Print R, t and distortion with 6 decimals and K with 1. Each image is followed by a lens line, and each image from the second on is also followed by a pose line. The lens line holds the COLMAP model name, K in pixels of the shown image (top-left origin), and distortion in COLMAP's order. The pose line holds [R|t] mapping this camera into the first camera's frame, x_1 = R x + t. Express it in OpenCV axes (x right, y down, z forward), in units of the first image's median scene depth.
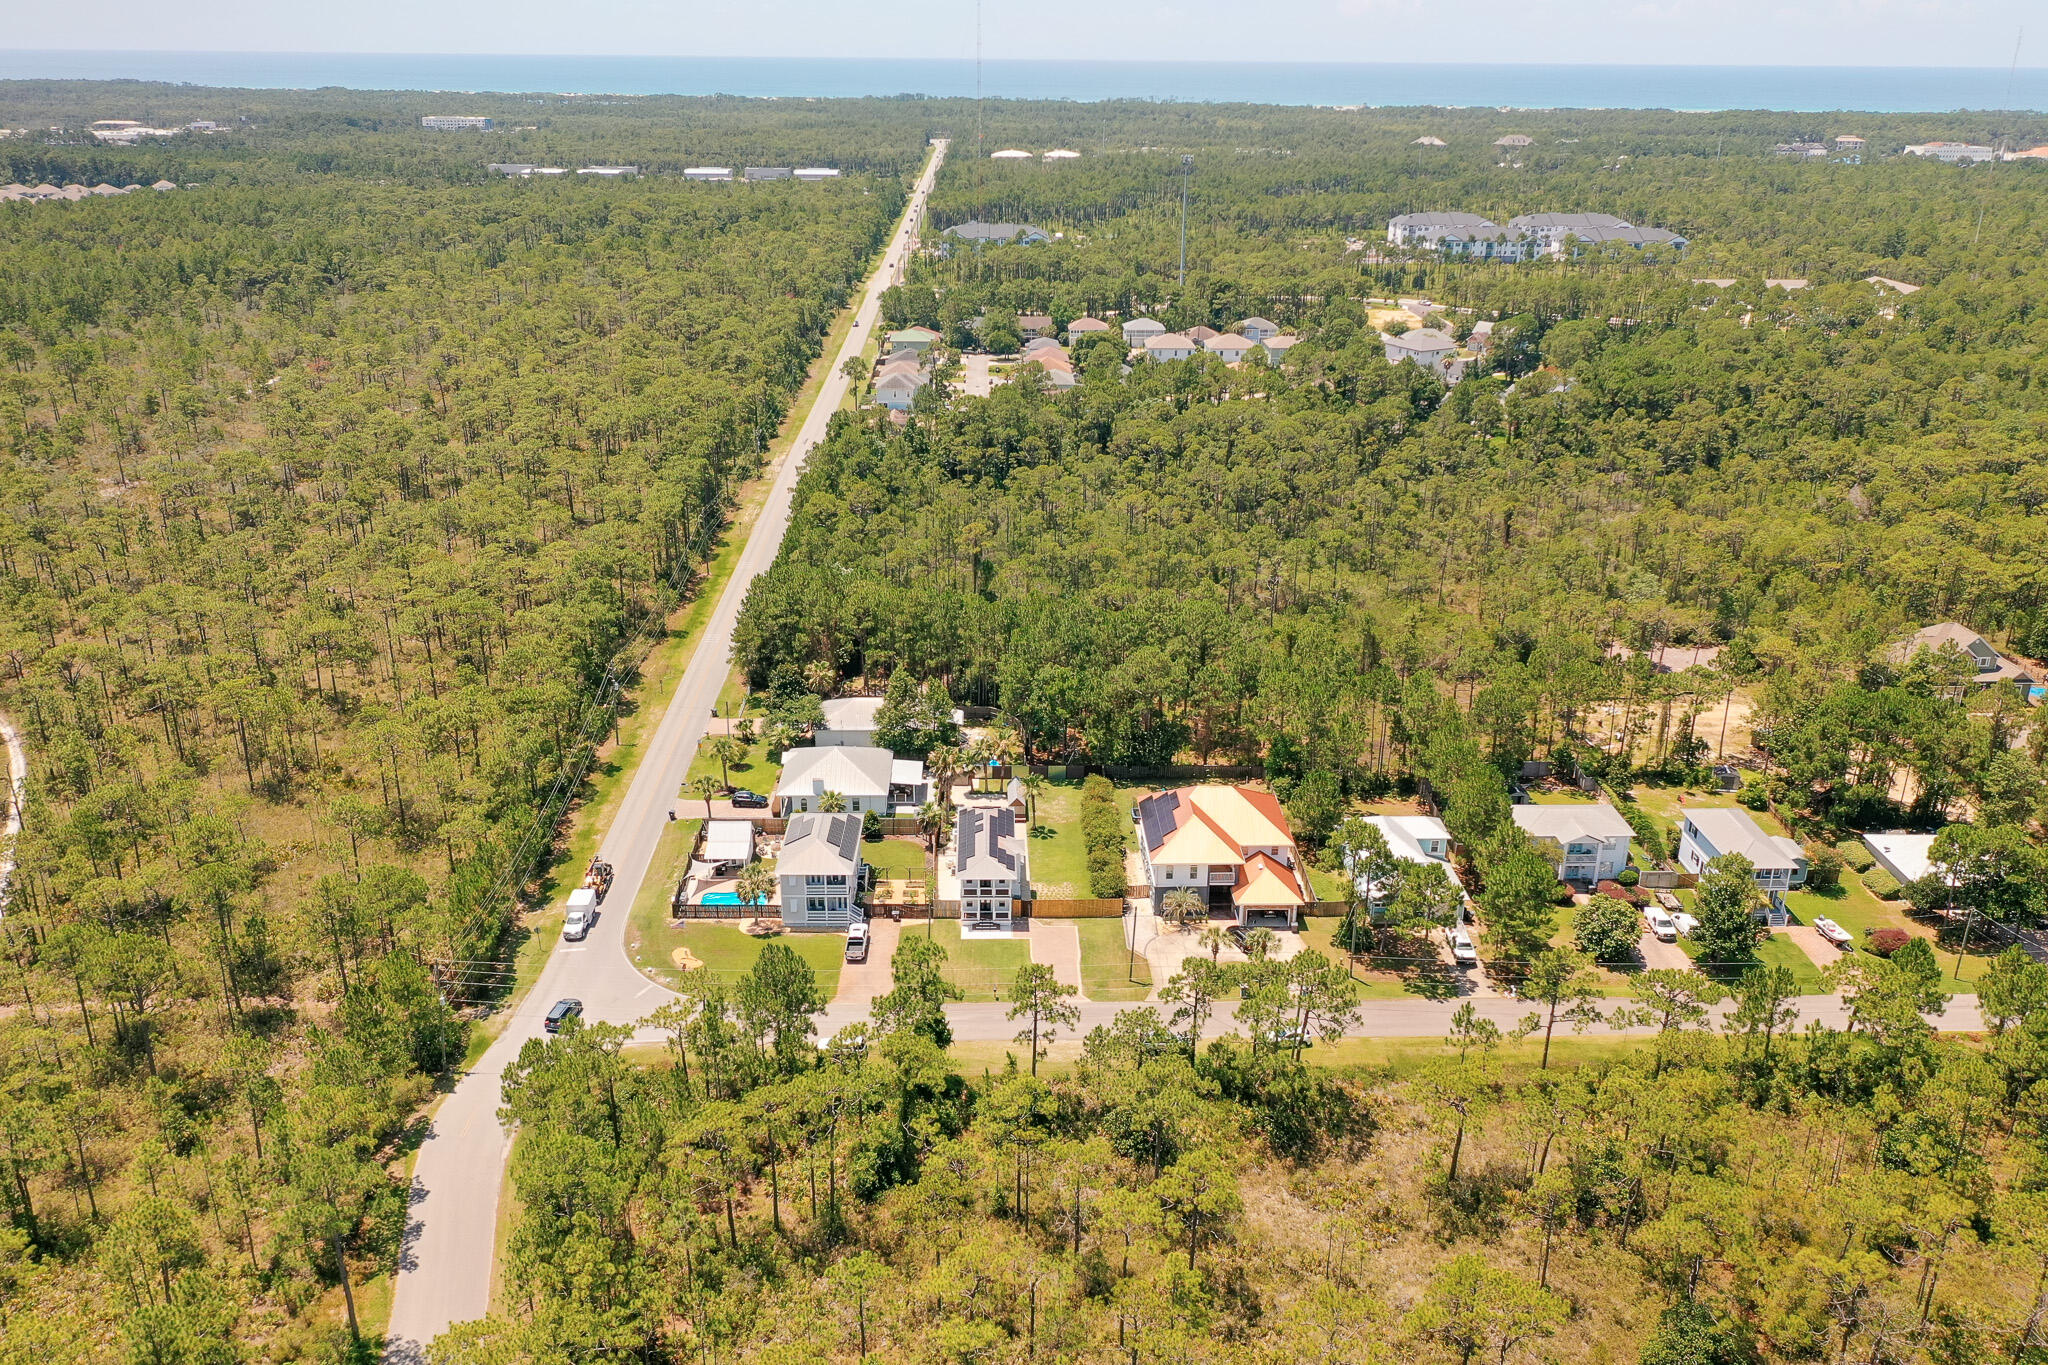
lens RADIAL K [[1618.5, 0, 1019.3], [0, 1618.5, 691.9], [0, 0, 1]] dist [0.008505, 0.011123]
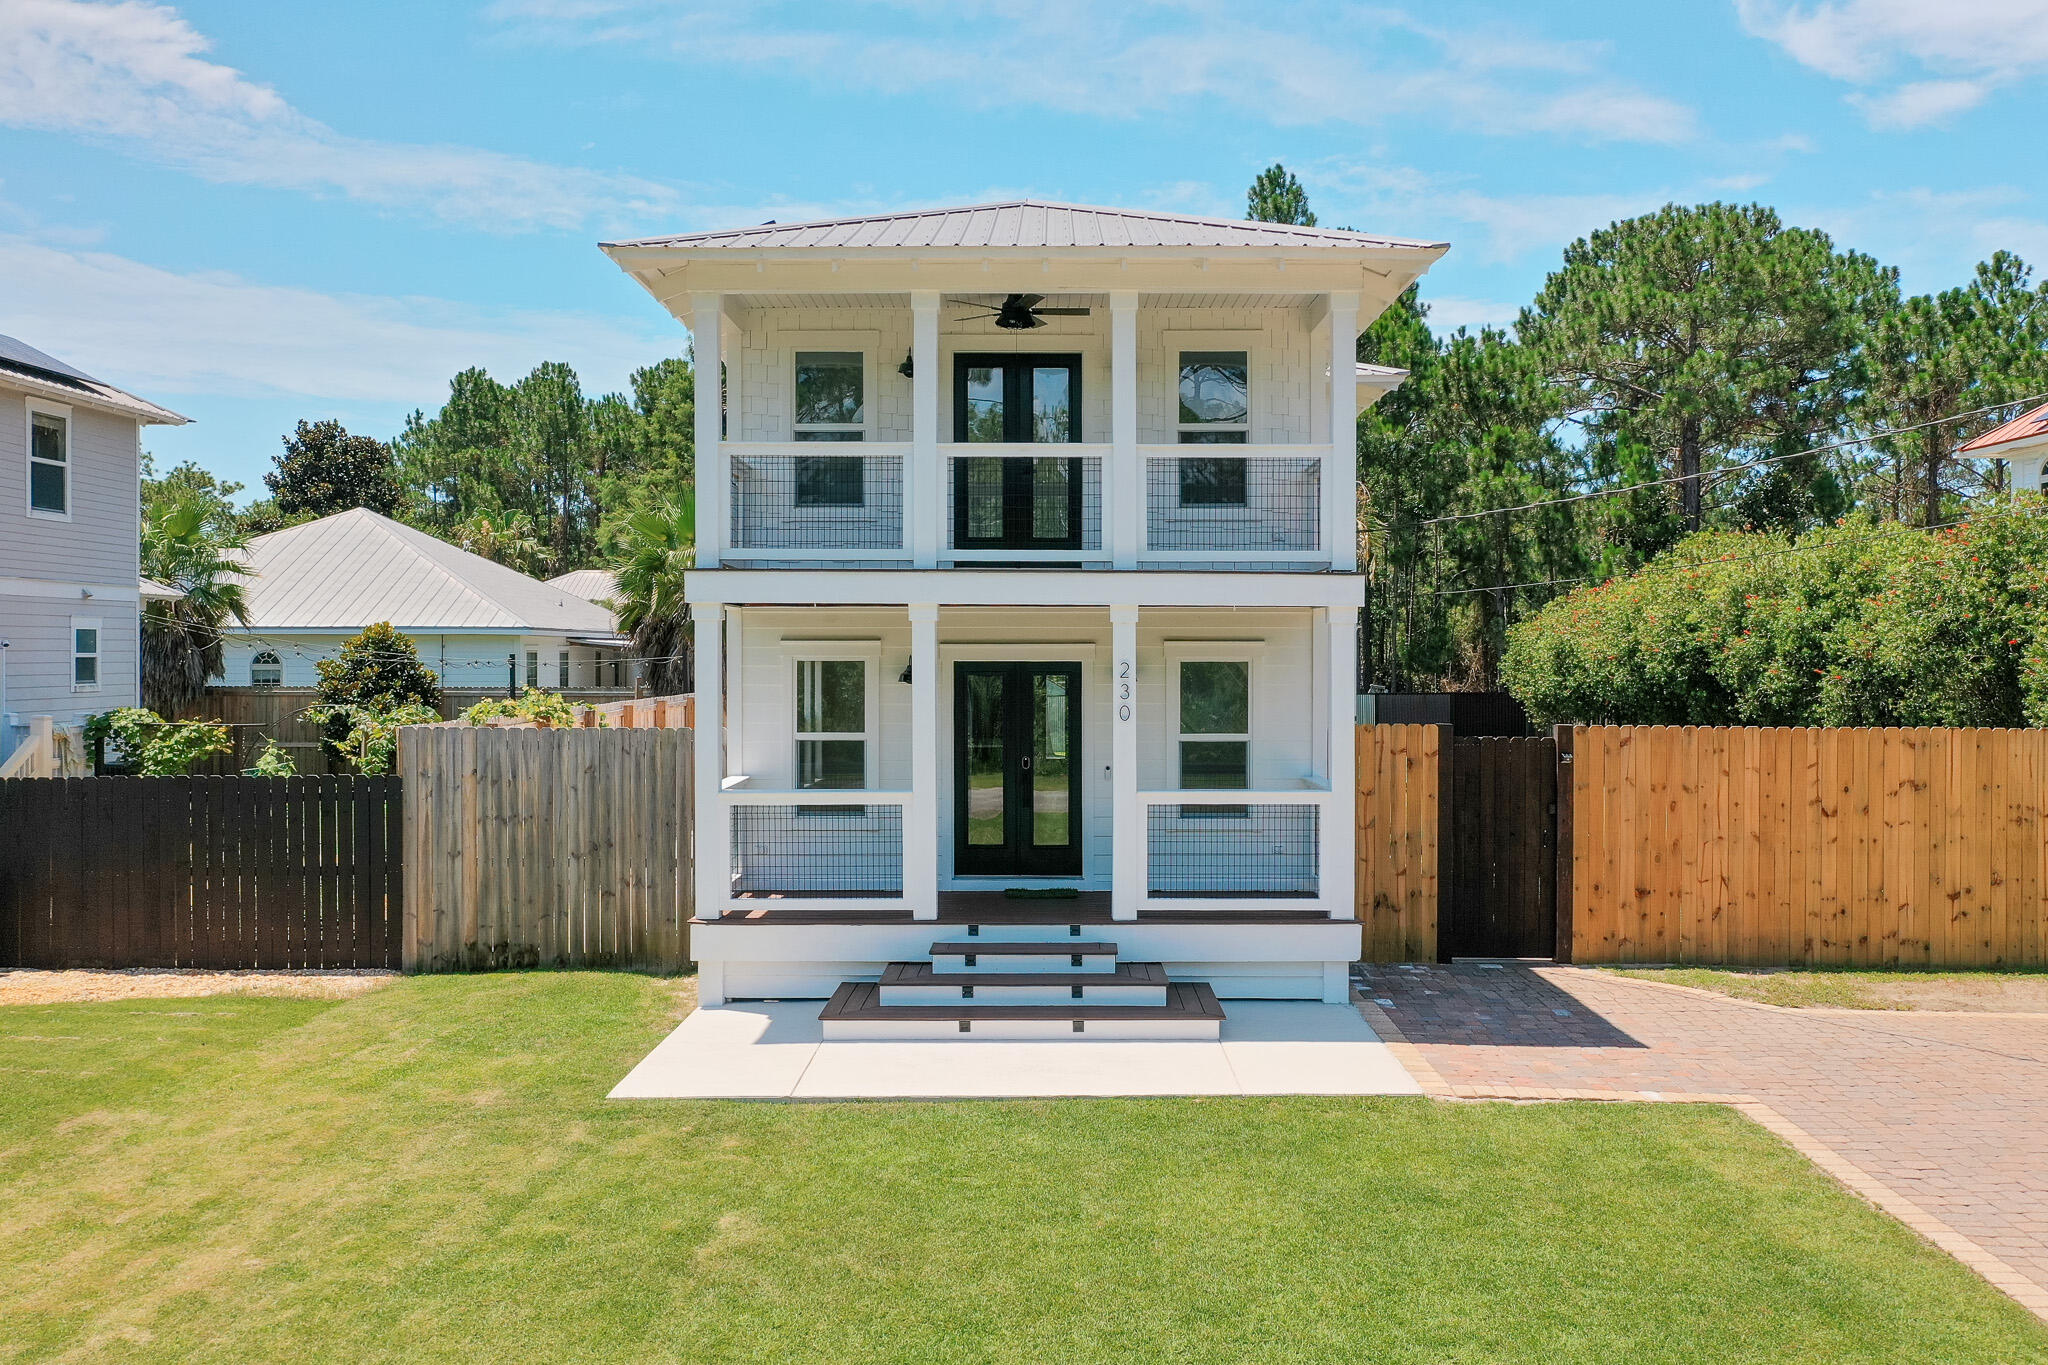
lens RADIAL K [[1652.0, 0, 1024.0], [0, 1652.0, 682.5], [0, 0, 1]] dist [0.001203, 0.000092]
pose [[0.999342, -0.011404, -0.034422, -0.015394], [-0.001669, 0.933787, -0.357825, 0.137326], [0.036223, 0.357647, 0.933154, 0.803134]]
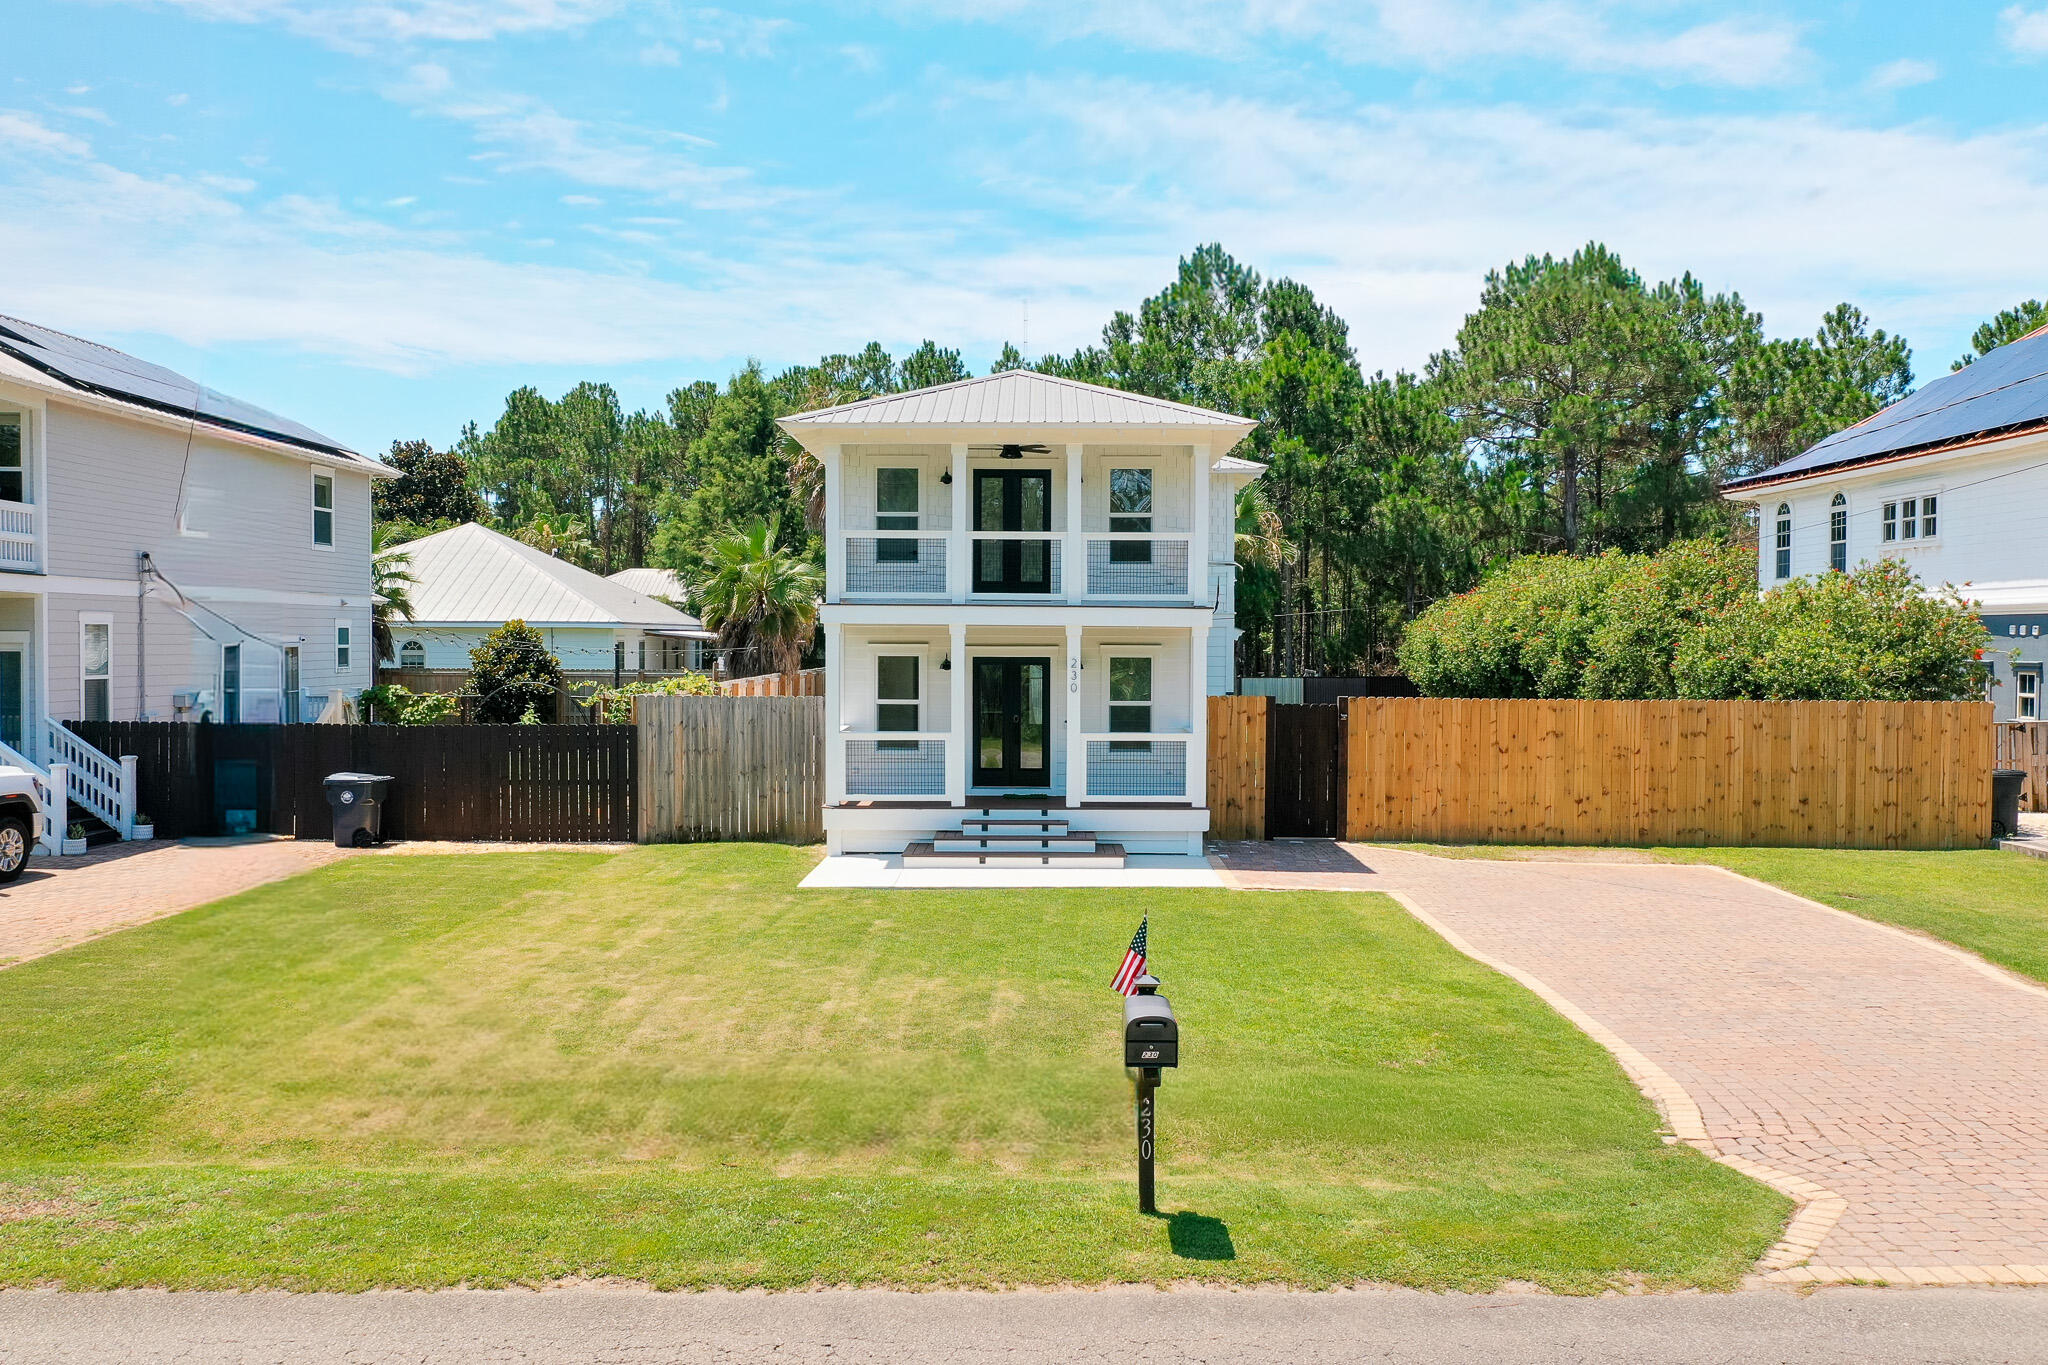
lens RADIAL K [[1626.8, 0, 1002.2], [0, 1626.8, 696.9], [0, 0, 1]] dist [-0.000932, -0.000382]
pose [[0.999215, -0.006776, -0.039039, -0.014213], [-0.006886, 0.940582, -0.339497, 0.153772], [0.039020, 0.339499, 0.939797, 0.759288]]
